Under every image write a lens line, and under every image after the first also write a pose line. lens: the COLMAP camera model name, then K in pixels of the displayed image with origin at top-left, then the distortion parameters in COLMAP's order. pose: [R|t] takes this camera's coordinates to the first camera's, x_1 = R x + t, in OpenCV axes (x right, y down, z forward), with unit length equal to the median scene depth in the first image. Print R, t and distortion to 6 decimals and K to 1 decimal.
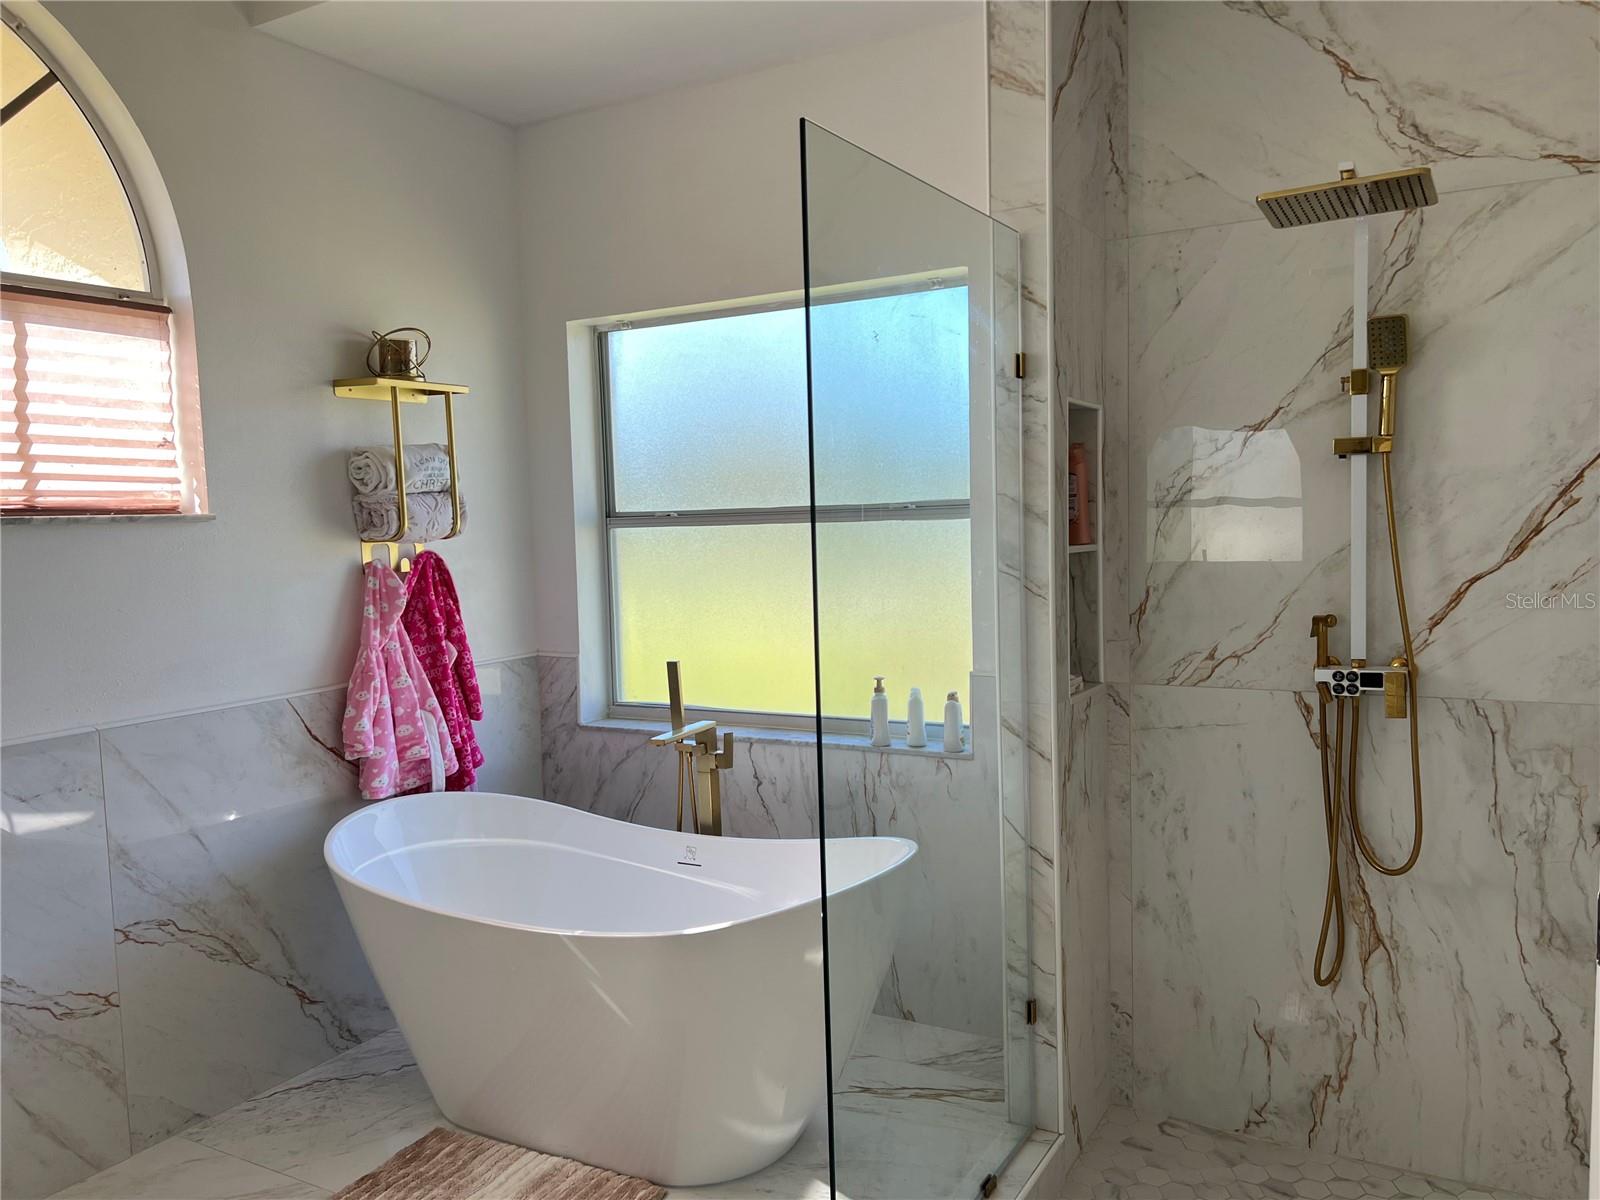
lens RADIAL K [[1198.6, 0, 816.7], [0, 1198.6, 605.9], [0, 0, 1]] dist [0.059847, -0.075153]
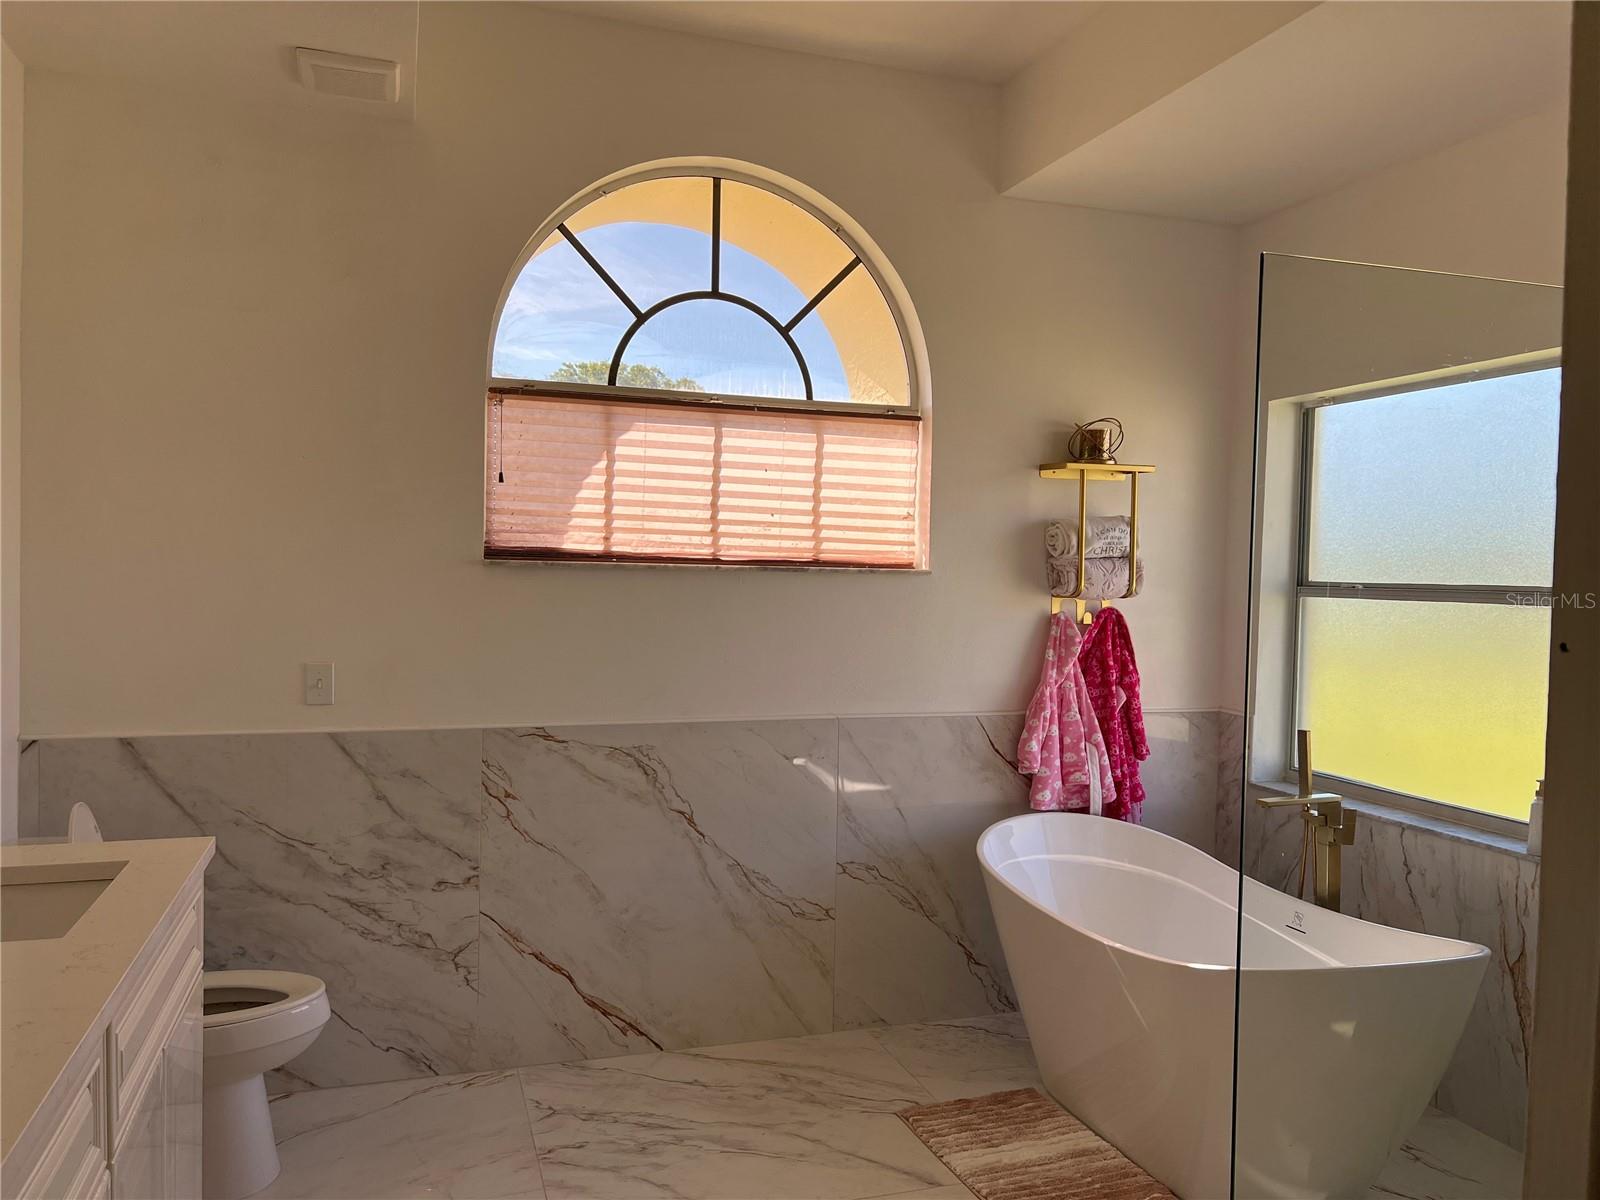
lens RADIAL K [[1198.6, 0, 791.7], [0, 1198.6, 598.6], [0, 0, 1]] dist [0.059847, -0.075153]
pose [[0.738279, 0.061907, -0.671648, 0.242339], [-0.093282, 0.995581, -0.010772, -0.013795], [0.668014, 0.070605, 0.740792, -0.067535]]
